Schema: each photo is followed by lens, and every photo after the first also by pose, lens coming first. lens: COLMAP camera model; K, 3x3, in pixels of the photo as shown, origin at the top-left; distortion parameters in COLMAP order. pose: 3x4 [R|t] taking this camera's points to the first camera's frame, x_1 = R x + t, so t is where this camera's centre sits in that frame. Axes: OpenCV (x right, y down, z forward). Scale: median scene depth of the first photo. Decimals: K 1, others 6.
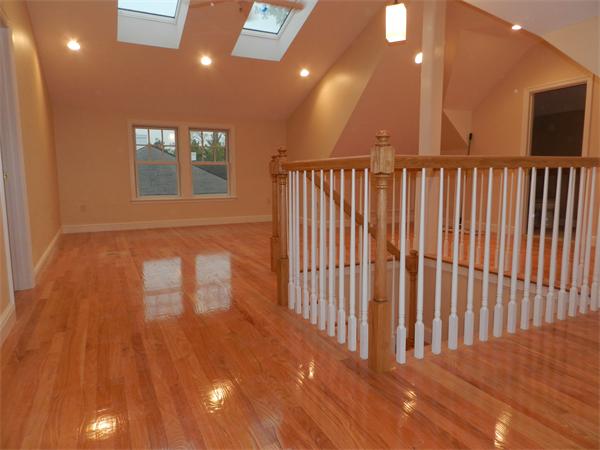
lens RADIAL K [[407.7, 0, 302.8], [0, 407.7, 224.3], [0, 0, 1]] dist [0.022609, 0.000852]
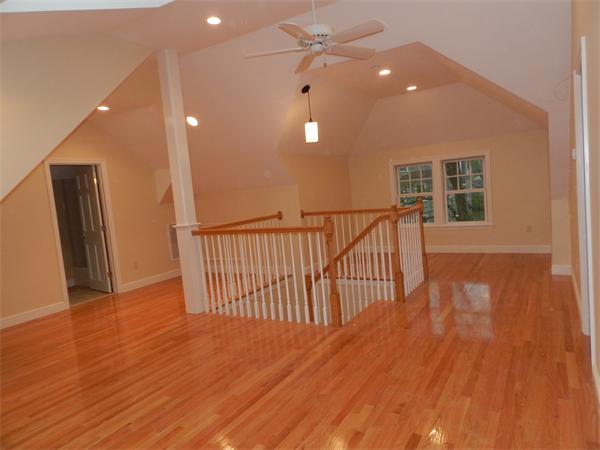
lens RADIAL K [[407.7, 0, 302.8], [0, 407.7, 224.3], [0, 0, 1]] dist [0.022609, 0.000852]
pose [[-0.535621, -0.023401, 0.844134, -1.276481], [0.196267, 0.968793, 0.151392, -0.432999], [-0.821334, 0.246764, -0.514313, 2.239595]]
